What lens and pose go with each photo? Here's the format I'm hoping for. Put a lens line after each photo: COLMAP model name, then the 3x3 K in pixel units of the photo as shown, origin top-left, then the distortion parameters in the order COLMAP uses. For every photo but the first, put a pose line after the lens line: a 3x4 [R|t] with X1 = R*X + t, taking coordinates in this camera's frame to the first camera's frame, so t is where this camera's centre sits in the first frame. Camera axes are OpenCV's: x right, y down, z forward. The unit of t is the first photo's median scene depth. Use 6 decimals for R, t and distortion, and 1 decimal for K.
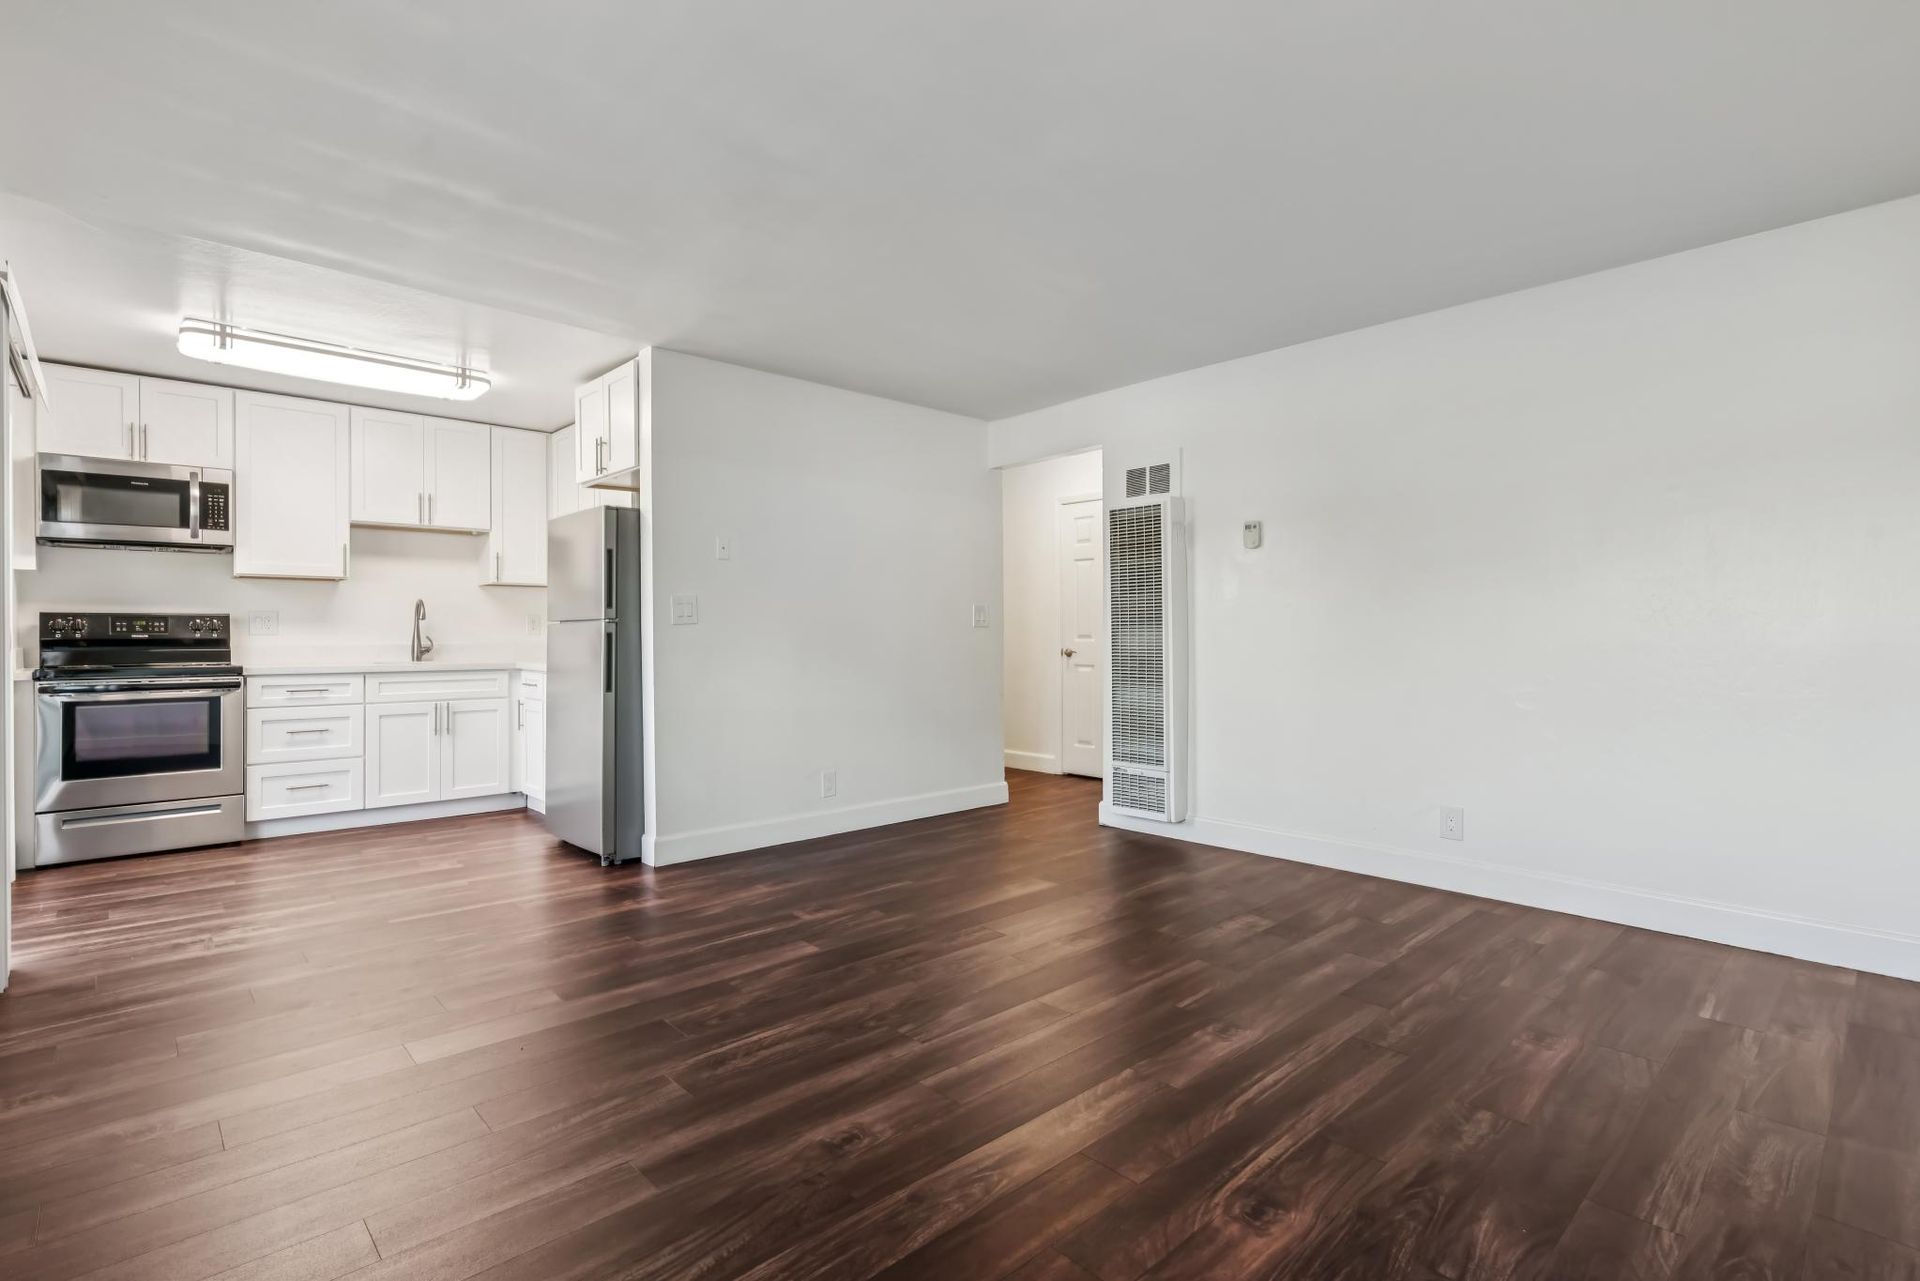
lens RADIAL K [[913.1, 0, 943.6], [0, 913.1, 633.9], [0, 0, 1]] dist [-0.001408, 0.000533]
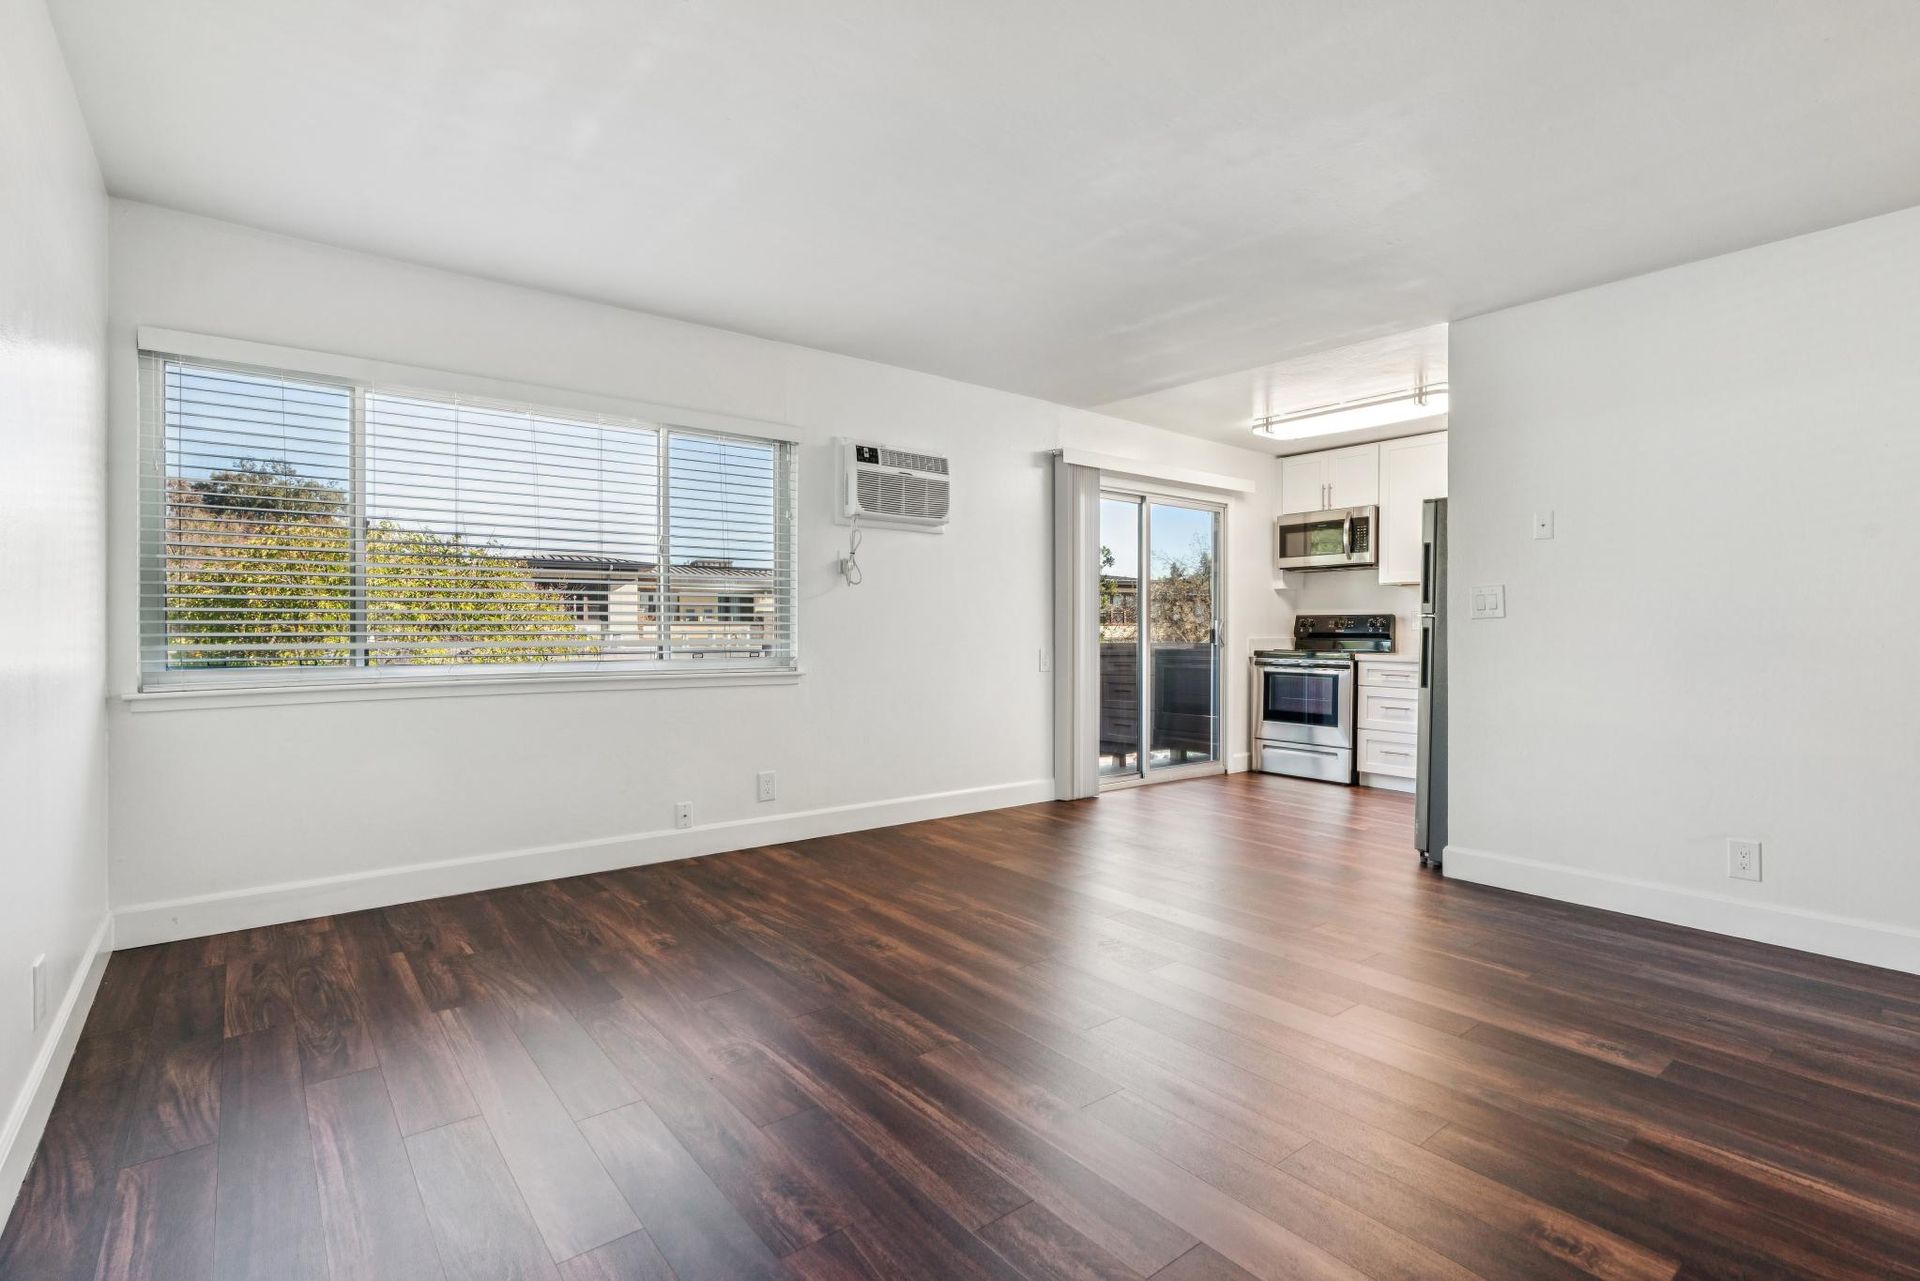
lens RADIAL K [[900.5, 0, 947.7], [0, 900.5, 634.5], [0, 0, 1]] dist [-0.001992, 0.000609]
pose [[-0.077513, 0.006120, -0.996973, 0.582634], [-0.007498, 0.999949, 0.006721, 0.003230], [0.996963, 0.007996, -0.077463, 0.504710]]
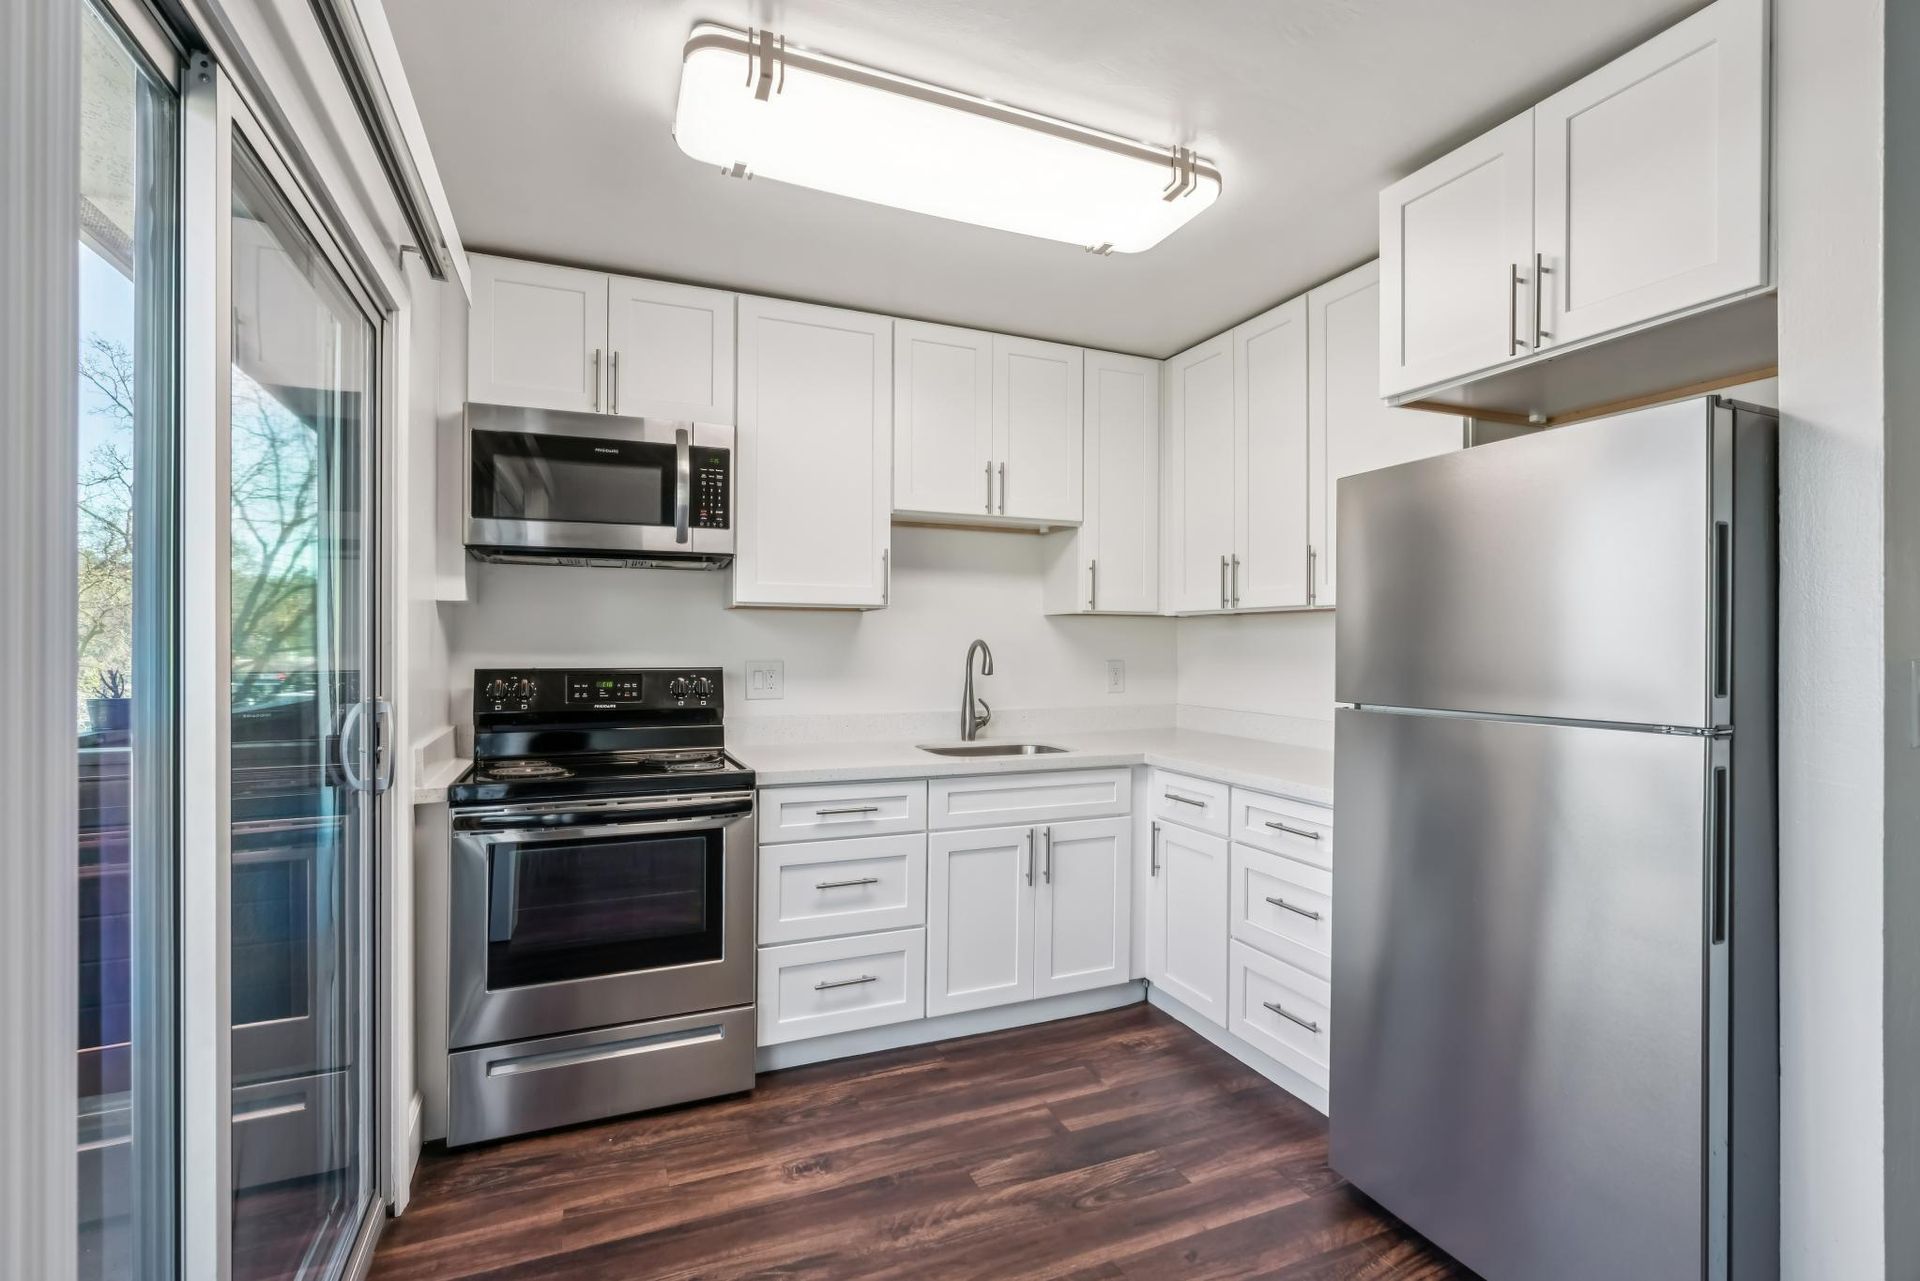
lens RADIAL K [[867.6, 0, 948.5], [0, 867.6, 642.0], [0, 0, 1]] dist [-0.002315, 0.000096]
pose [[0.941078, 0.005966, -0.338138, -0.475584], [-0.007452, 0.999967, -0.003096, -0.041189], [0.338109, 0.005433, 0.941091, 0.539291]]
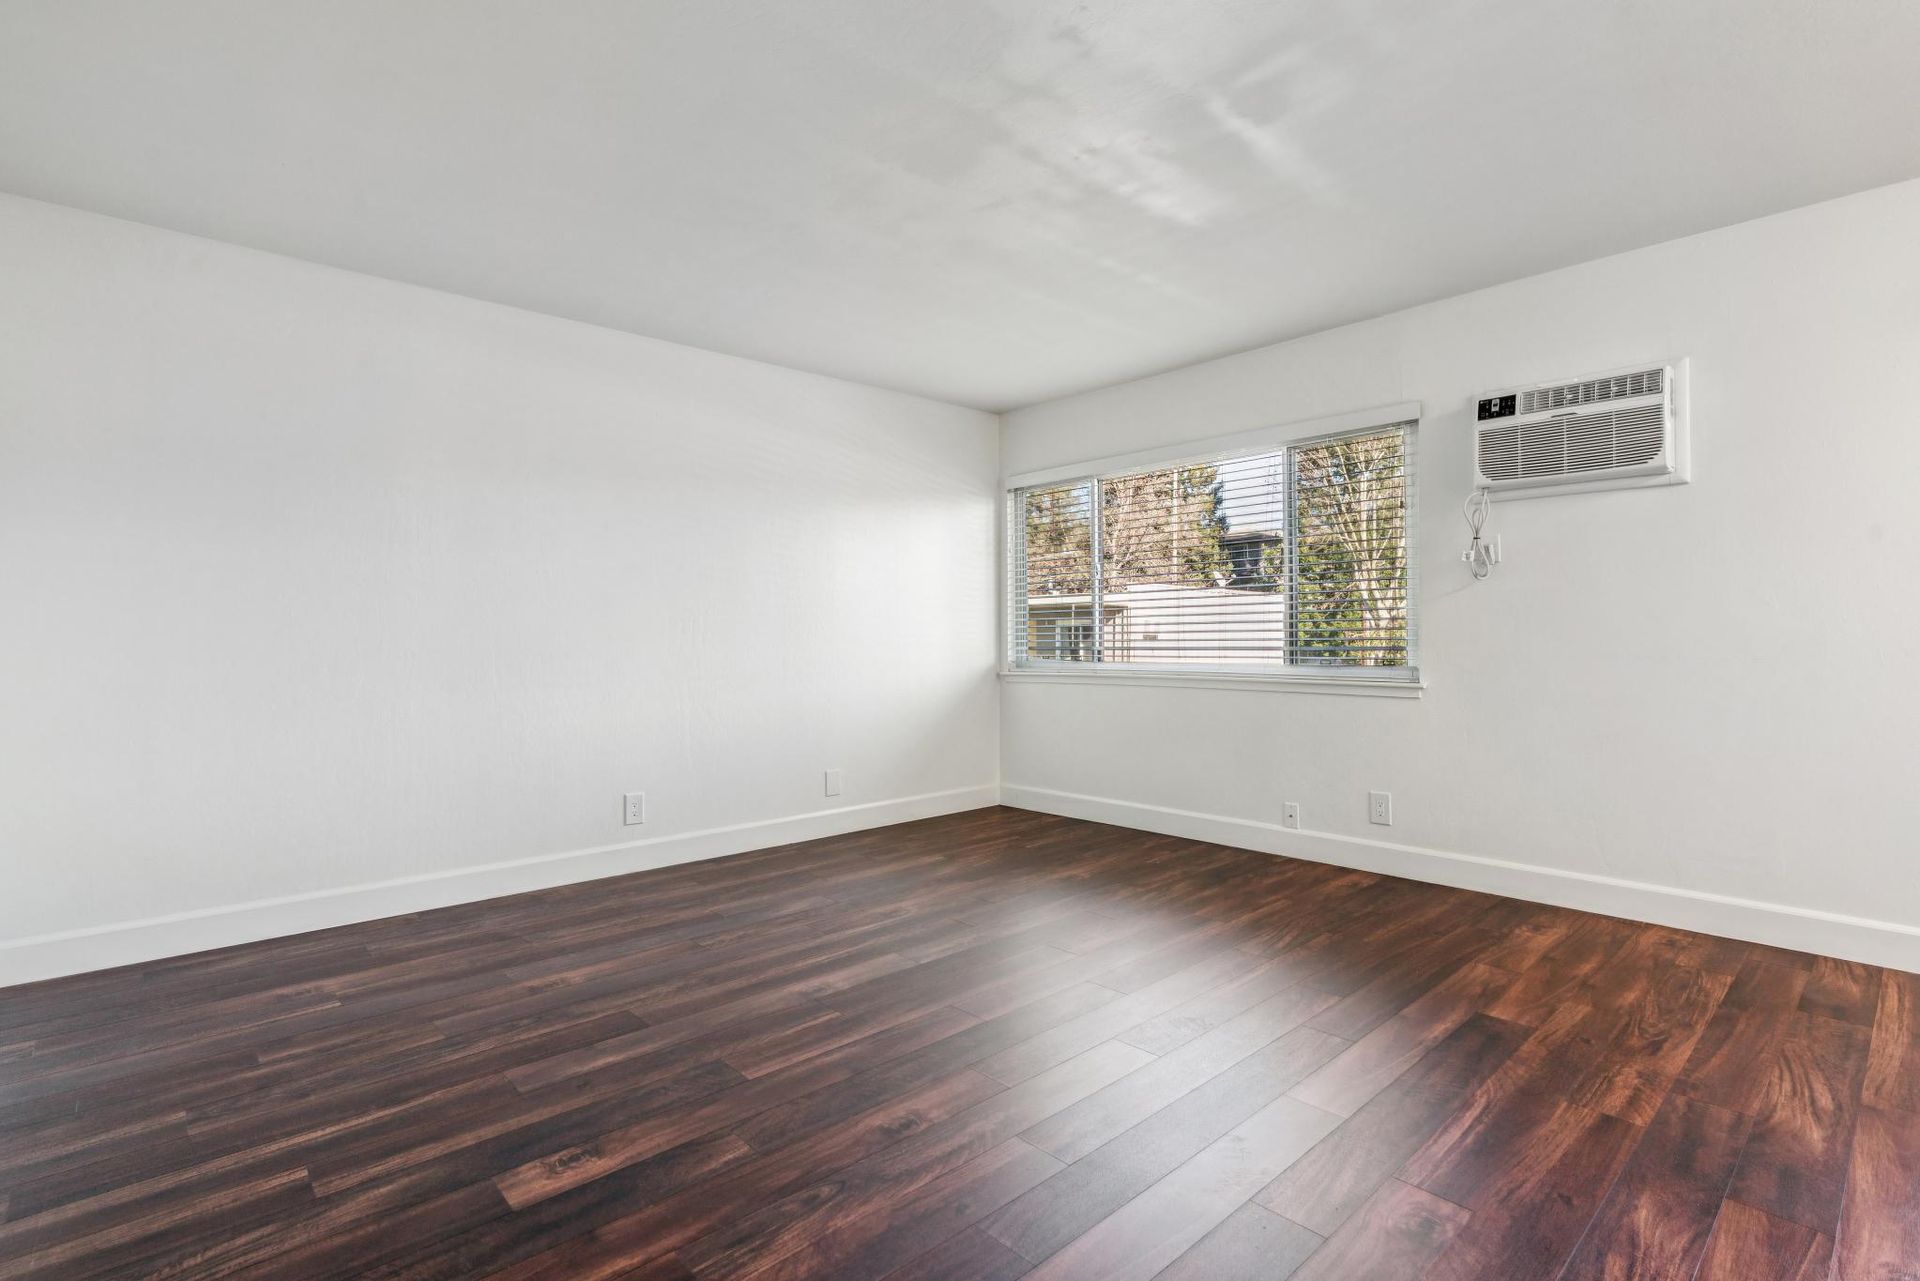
lens RADIAL K [[900.5, 0, 947.7], [0, 900.5, 634.5], [0, 0, 1]] dist [-0.001992, 0.000609]
pose [[-0.999973, 0.003950, 0.006202, 0.074270], [0.003948, 0.999992, -0.000455, 0.003396], [-0.006204, -0.000431, -0.999981, 1.089275]]
